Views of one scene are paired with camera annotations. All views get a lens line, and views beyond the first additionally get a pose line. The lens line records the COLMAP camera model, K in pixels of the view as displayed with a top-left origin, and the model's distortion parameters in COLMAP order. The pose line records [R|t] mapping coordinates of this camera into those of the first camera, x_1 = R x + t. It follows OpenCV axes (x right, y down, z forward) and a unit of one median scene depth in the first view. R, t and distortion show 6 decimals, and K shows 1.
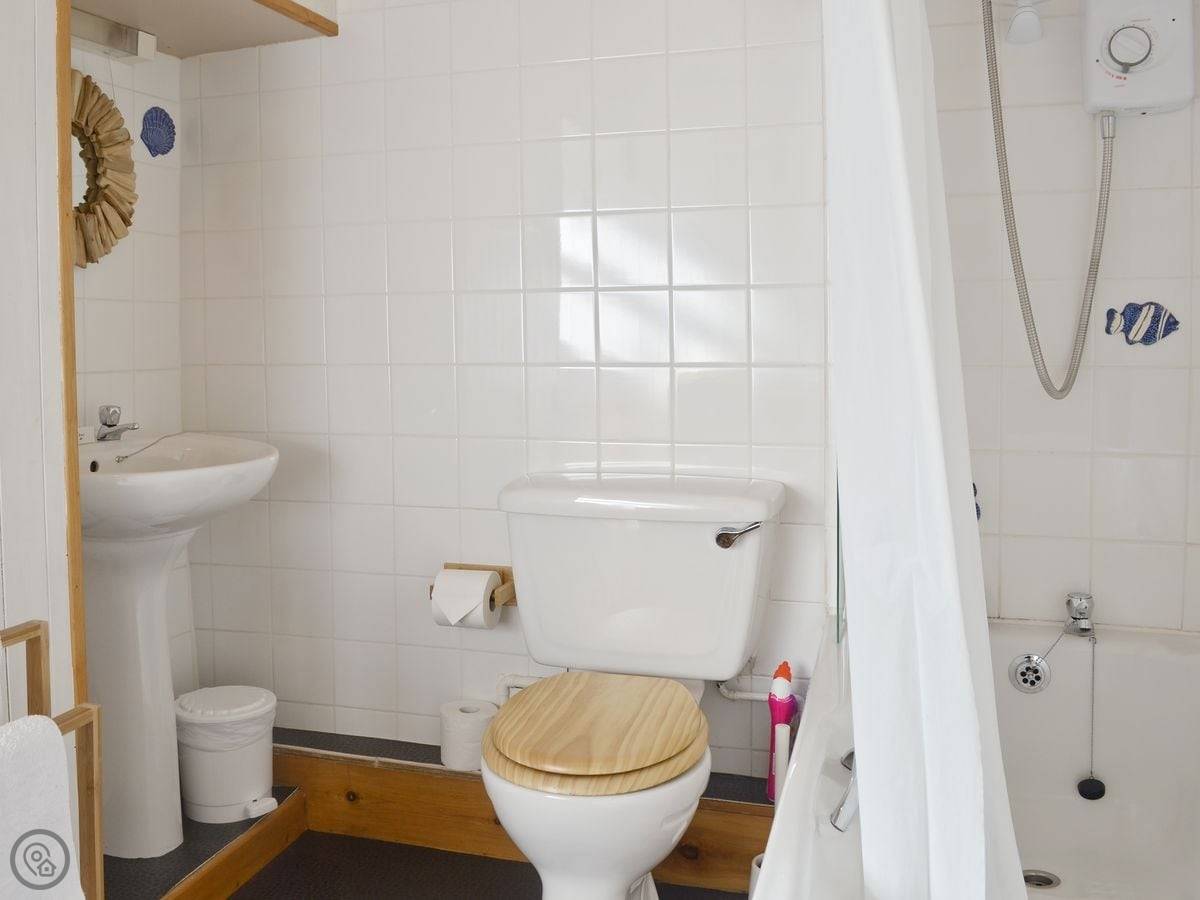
lens RADIAL K [[1178.7, 0, 600.9], [0, 1178.7, 401.2], [0, 0, 1]] dist [-0.092189, -0.004863]
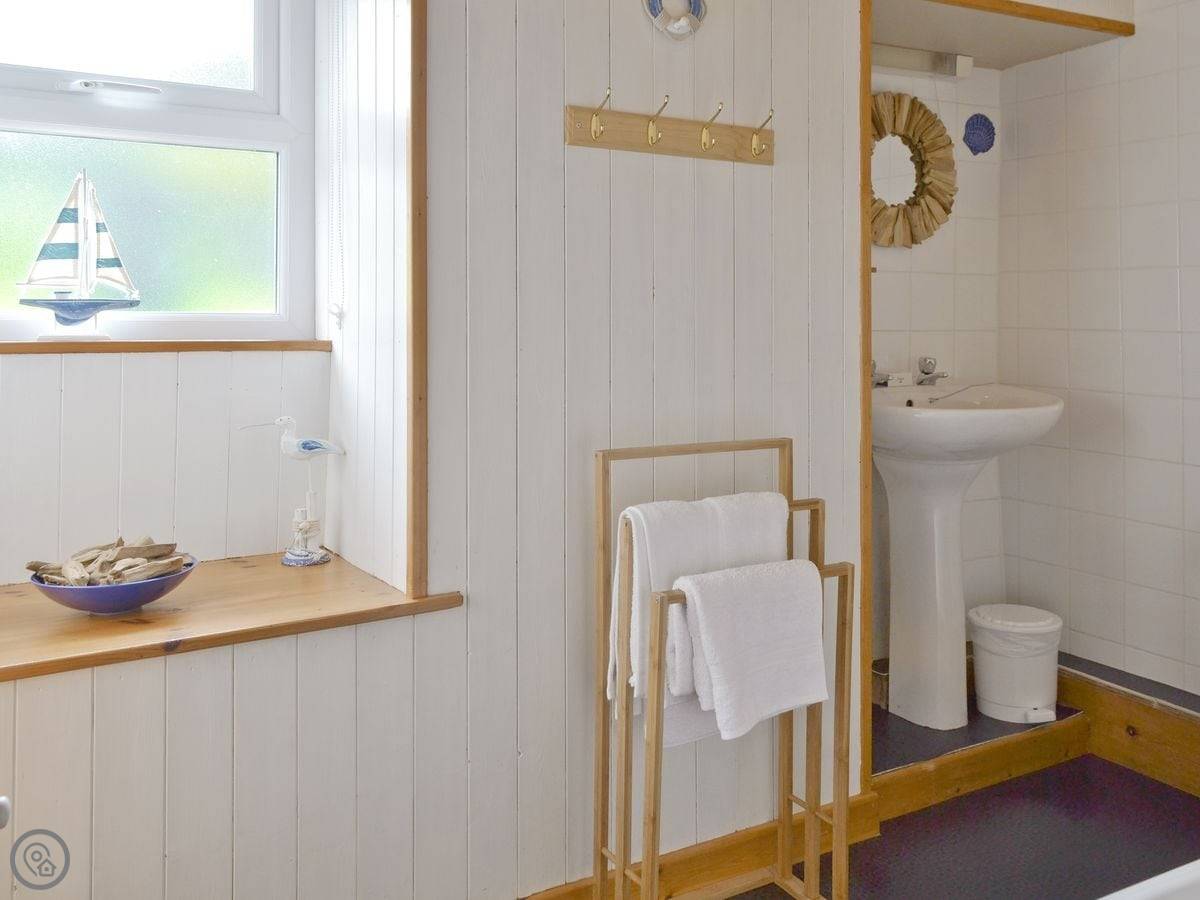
lens RADIAL K [[1111.4, 0, 599.2], [0, 1111.4, 359.4], [0, 0, 1]] dist [-0.001395, -0.012227]
pose [[0.717242, 0.044045, -0.695431, 0.158802], [-0.049377, 0.998704, 0.012327, 0.008575], [0.695073, 0.025497, 0.718487, -0.112467]]
